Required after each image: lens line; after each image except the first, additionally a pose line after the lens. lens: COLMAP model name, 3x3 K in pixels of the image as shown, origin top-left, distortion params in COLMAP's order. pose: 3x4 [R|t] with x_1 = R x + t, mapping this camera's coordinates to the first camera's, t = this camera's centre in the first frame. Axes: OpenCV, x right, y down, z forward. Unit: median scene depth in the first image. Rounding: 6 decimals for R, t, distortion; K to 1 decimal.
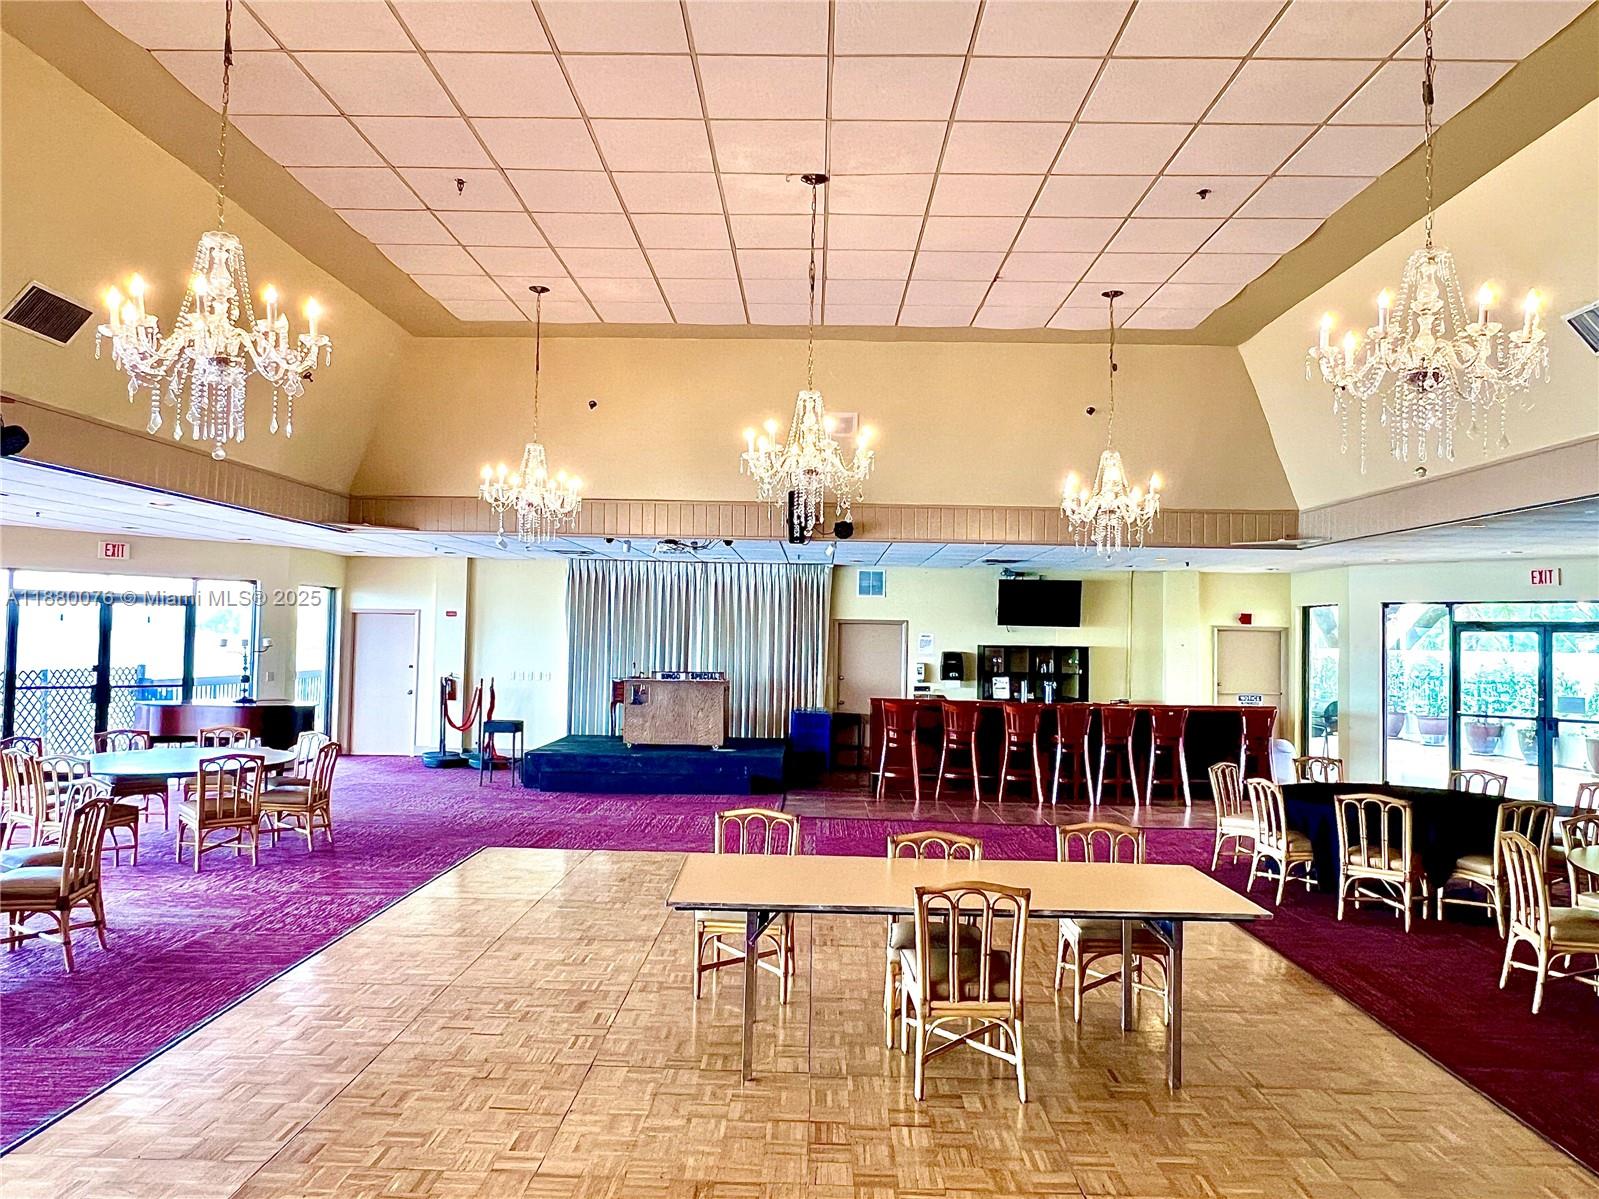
lens RADIAL K [[1108.3, 0, 788.8], [0, 1108.3, 604.5], [0, 0, 1]] dist [0.007148, -0.001267]
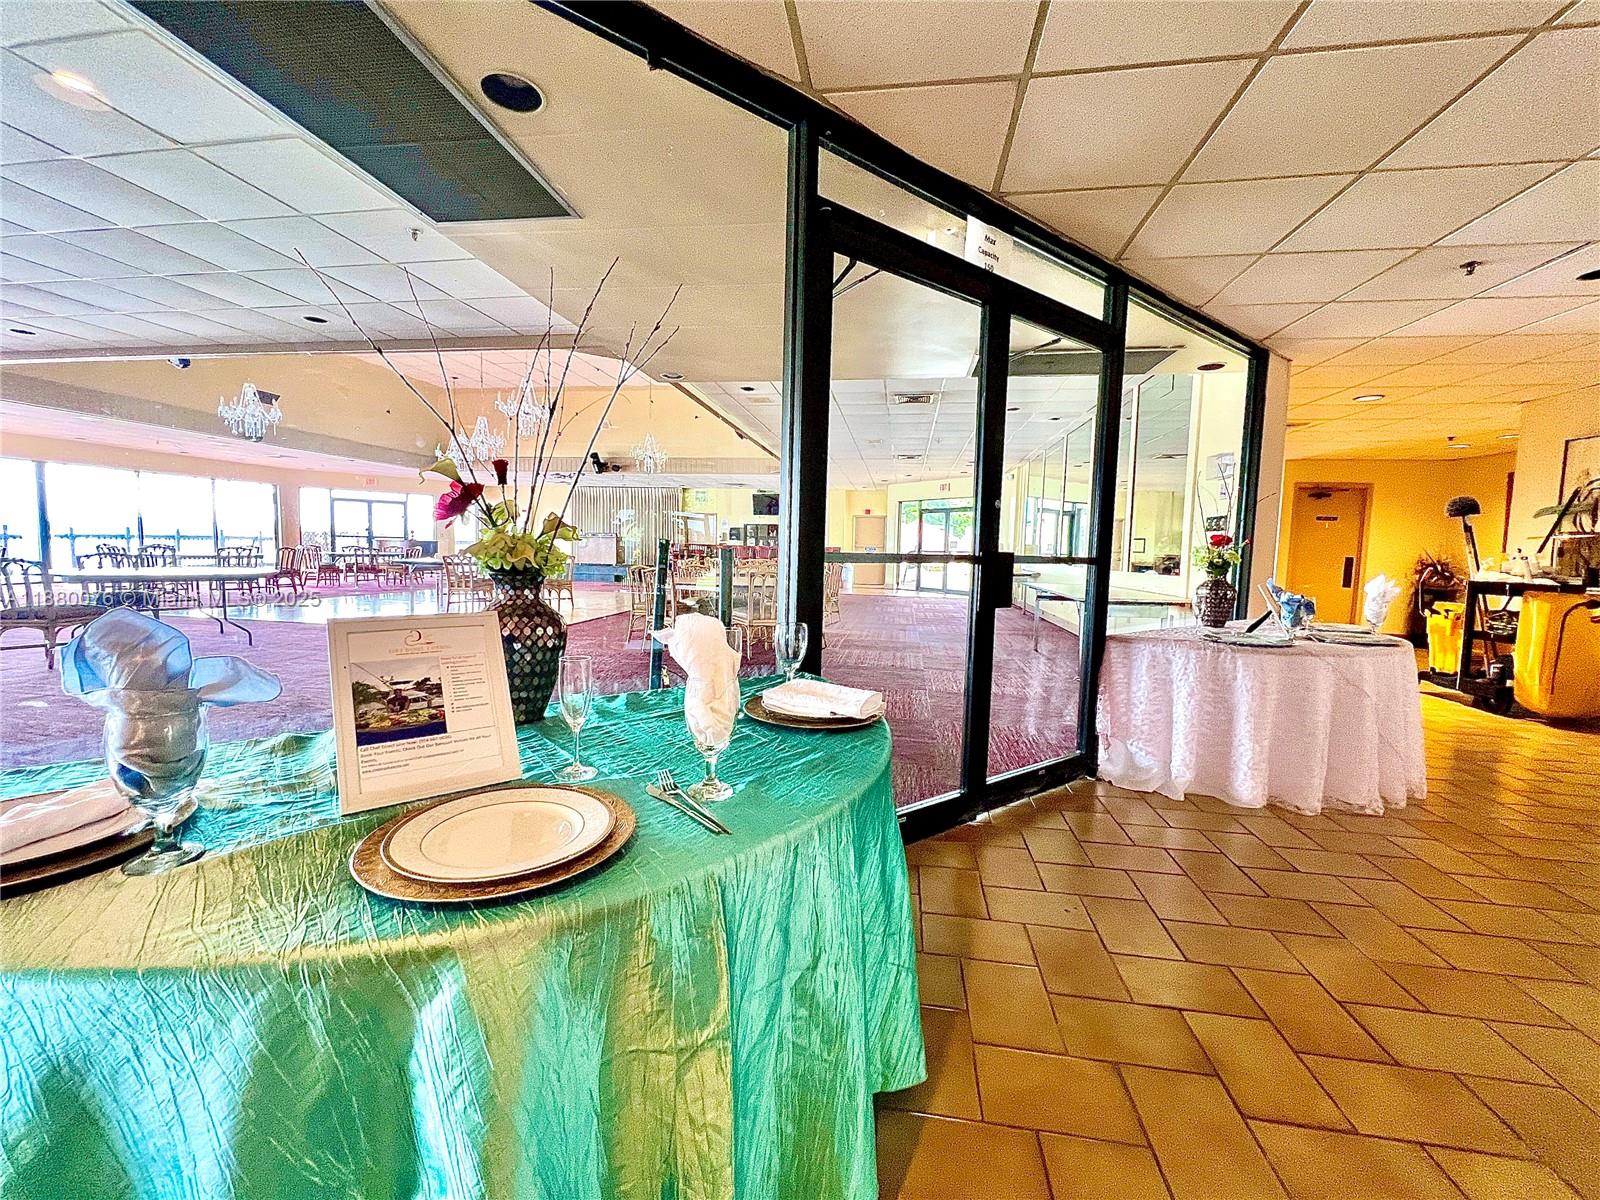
lens RADIAL K [[645.7, 0, 789.9], [0, 645.7, 593.7], [0, 0, 1]] dist [0.000330, 0.000467]
pose [[0.989776, 0.014851, -0.141857, 0.454034], [-0.000368, 0.994827, 0.101580, 0.044923], [0.142632, -0.100489, 0.984661, -0.274436]]
